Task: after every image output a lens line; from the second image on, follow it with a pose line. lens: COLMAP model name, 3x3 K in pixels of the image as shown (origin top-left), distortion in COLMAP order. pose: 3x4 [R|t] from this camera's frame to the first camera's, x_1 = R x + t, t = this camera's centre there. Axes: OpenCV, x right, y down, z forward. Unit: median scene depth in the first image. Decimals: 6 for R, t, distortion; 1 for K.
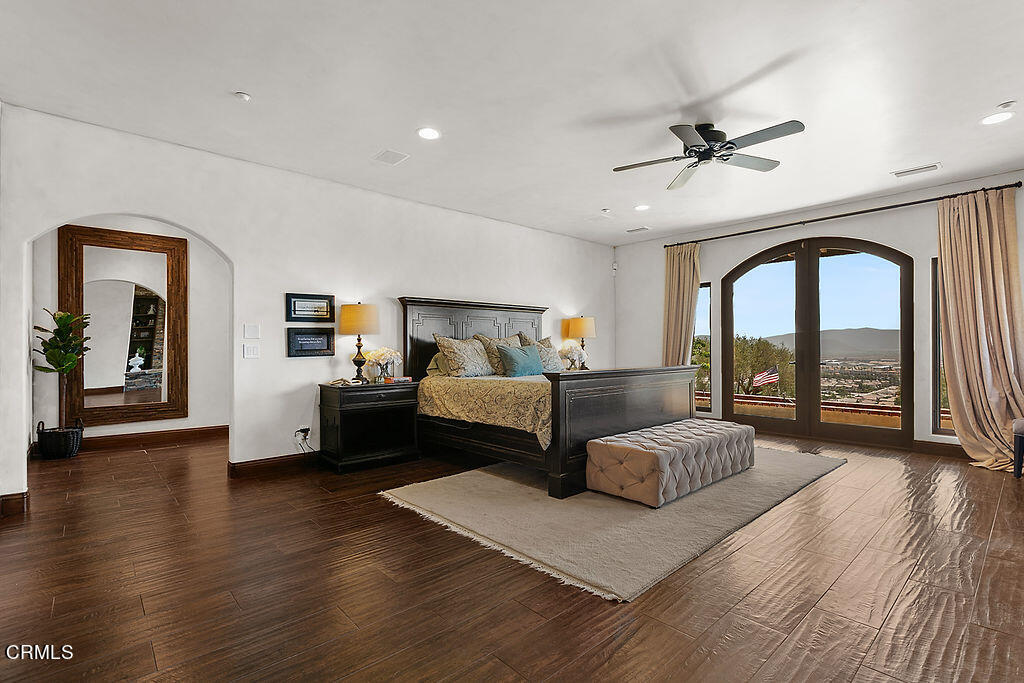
lens RADIAL K [[473.8, 0, 515.5], [0, 473.8, 337.0], [0, 0, 1]] dist [0.002969, 0.000183]
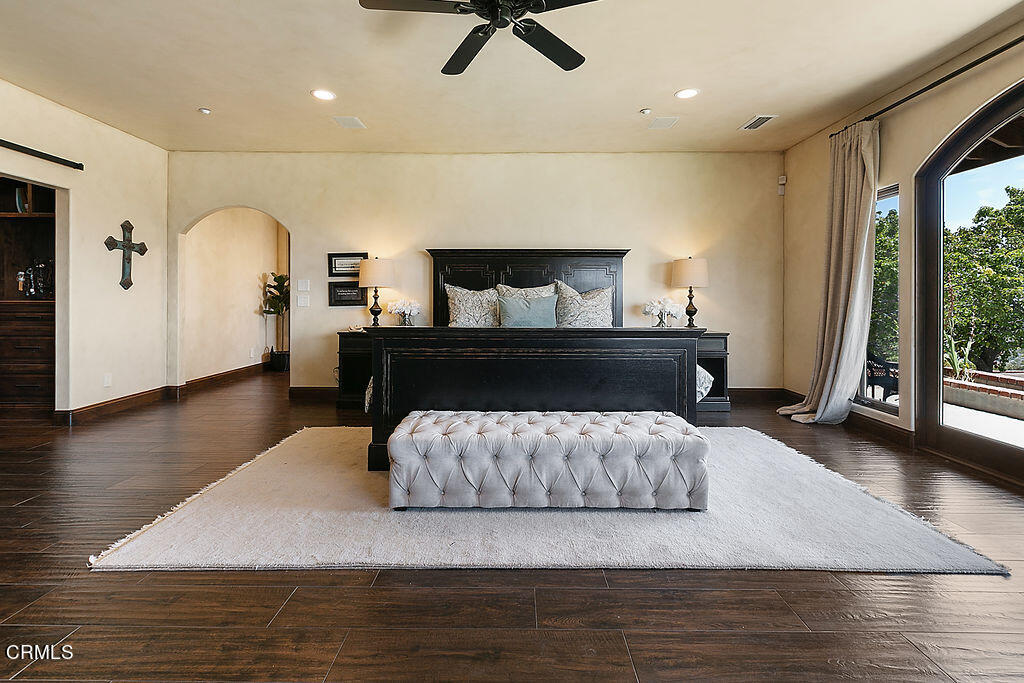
lens RADIAL K [[481.4, 0, 526.7], [0, 481.4, 300.3], [0, 0, 1]] dist [0.003501, -0.001668]
pose [[0.738721, 0.006401, -0.673980, 0.695906], [0.011927, 0.999674, 0.022566, 0.005331], [0.673905, -0.024709, 0.738404, 0.414550]]
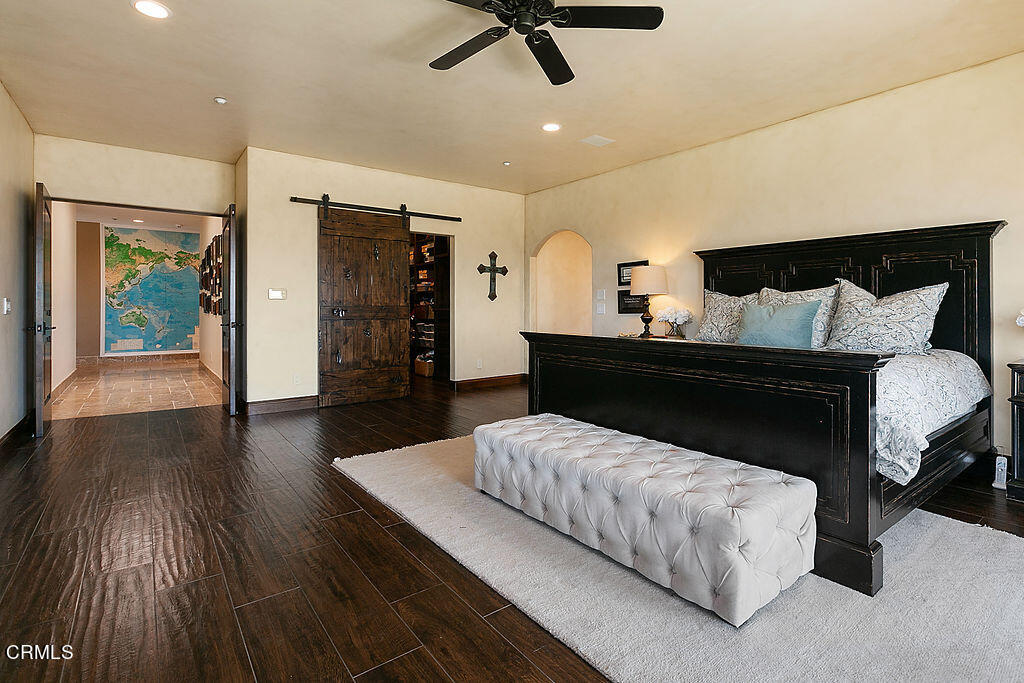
lens RADIAL K [[503.7, 0, 524.1], [0, 503.7, 304.4], [0, 0, 1]] dist [-0.004689, 0.000054]
pose [[-0.087156, -0.001544, -0.996194, 0.866259], [0.028311, 0.999591, -0.004026, 0.015280], [0.995792, -0.028554, -0.087076, 0.832292]]
